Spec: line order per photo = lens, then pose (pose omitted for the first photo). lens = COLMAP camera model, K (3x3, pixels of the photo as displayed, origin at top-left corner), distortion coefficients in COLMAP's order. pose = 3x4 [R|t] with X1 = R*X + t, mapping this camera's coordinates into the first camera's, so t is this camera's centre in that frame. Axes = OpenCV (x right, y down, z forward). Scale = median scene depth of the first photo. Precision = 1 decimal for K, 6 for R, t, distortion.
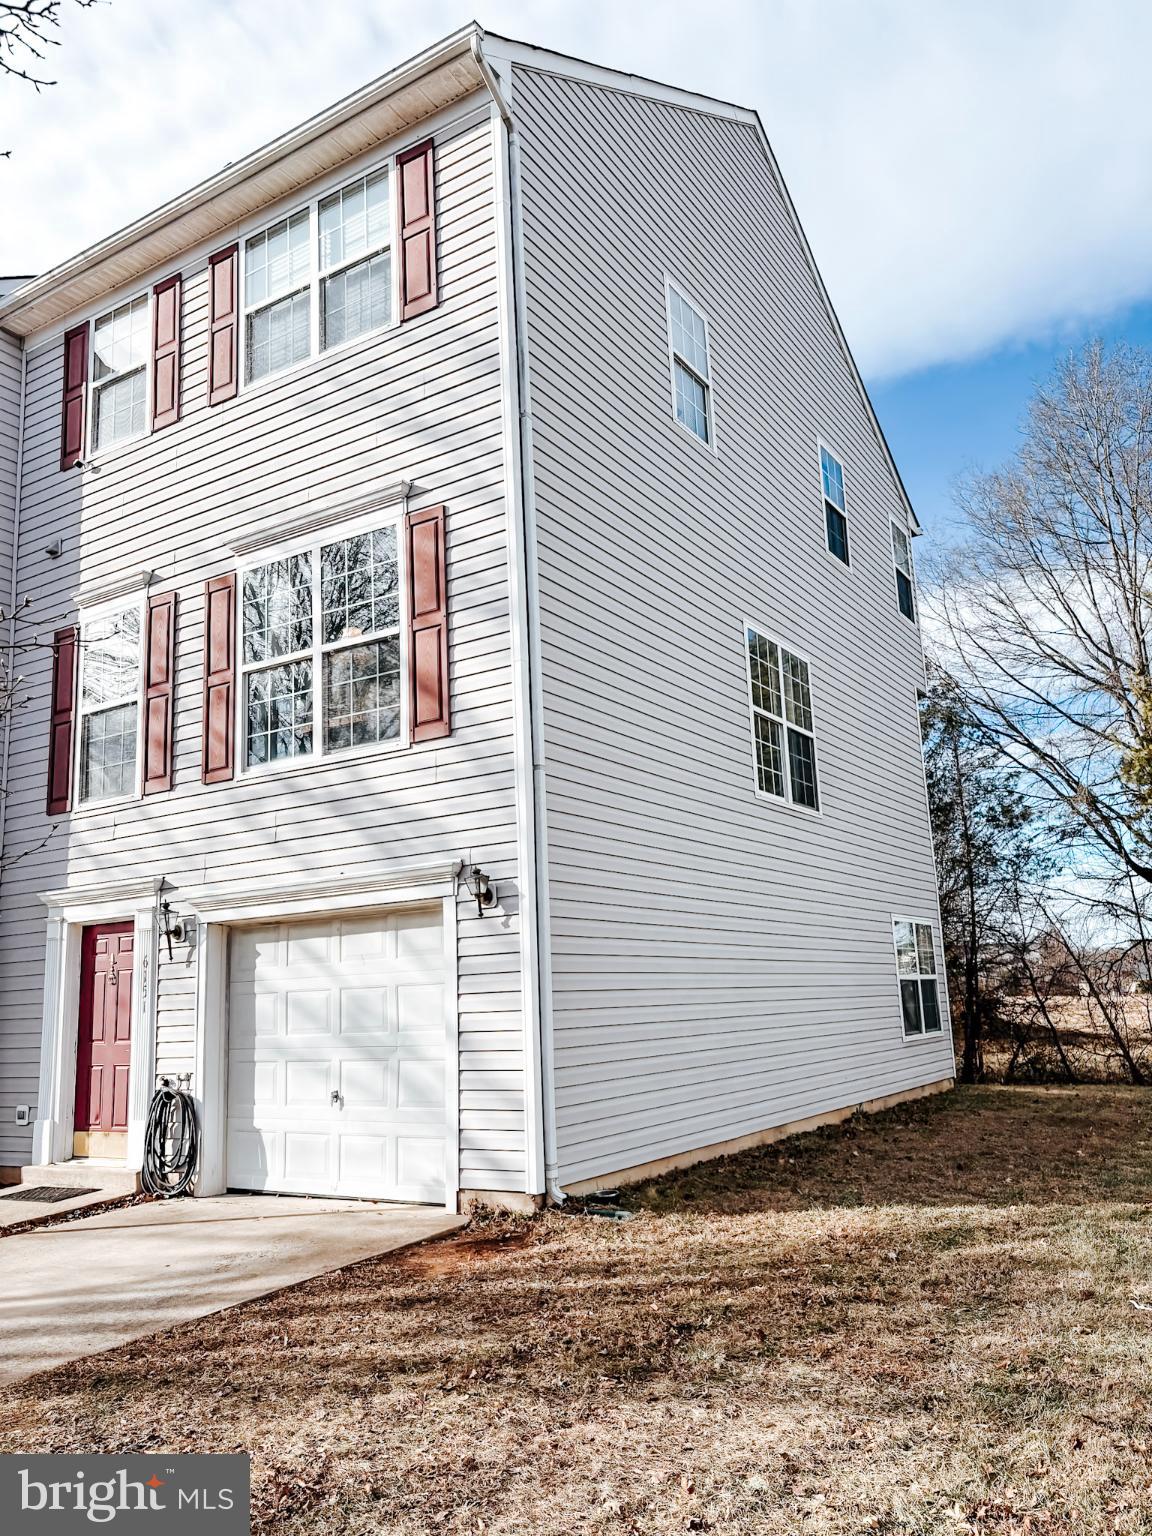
lens RADIAL K [[1177.0, 0, 573.4], [0, 1177.0, 770.5], [0, 0, 1]] dist [0.009875, 0.000682]
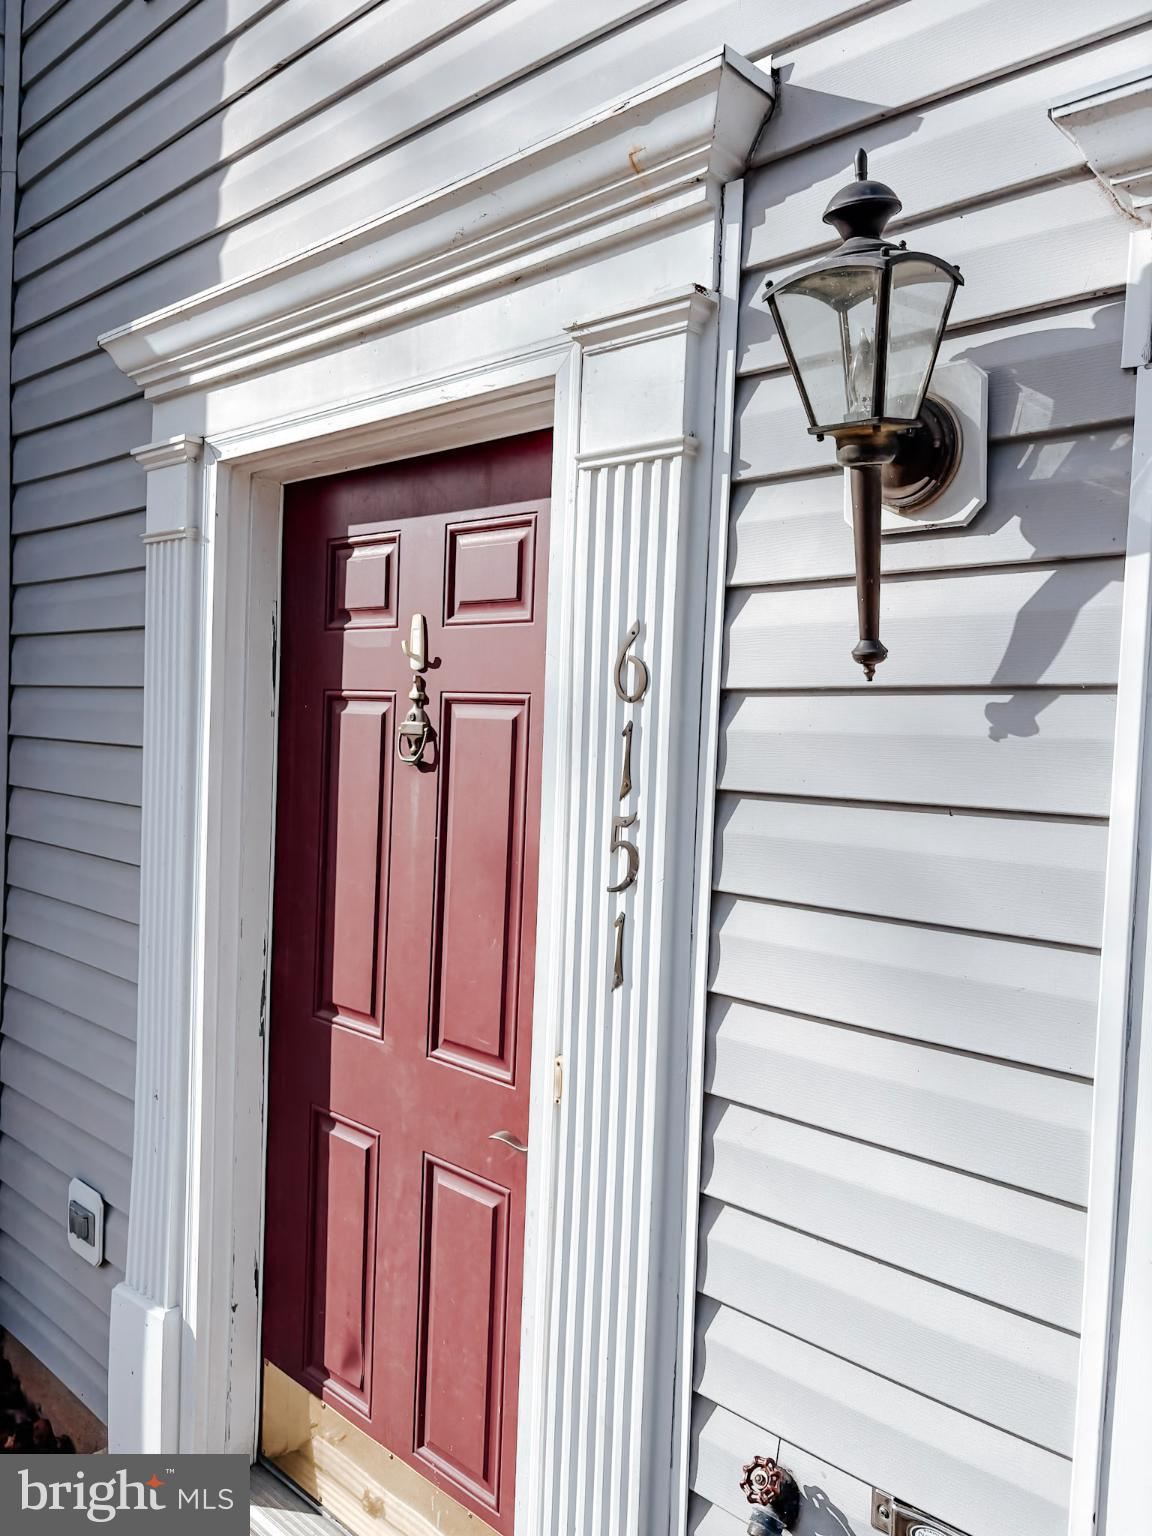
lens RADIAL K [[1177.0, 0, 576.9], [0, 1177.0, 769.9], [0, 0, 1]] dist [0.009875, 0.000682]
pose [[0.976032, 0.084083, -0.200730, -0.325080], [-0.036178, 0.972203, 0.231328, 0.134756], [0.214600, -0.218521, 0.951943, 0.816256]]
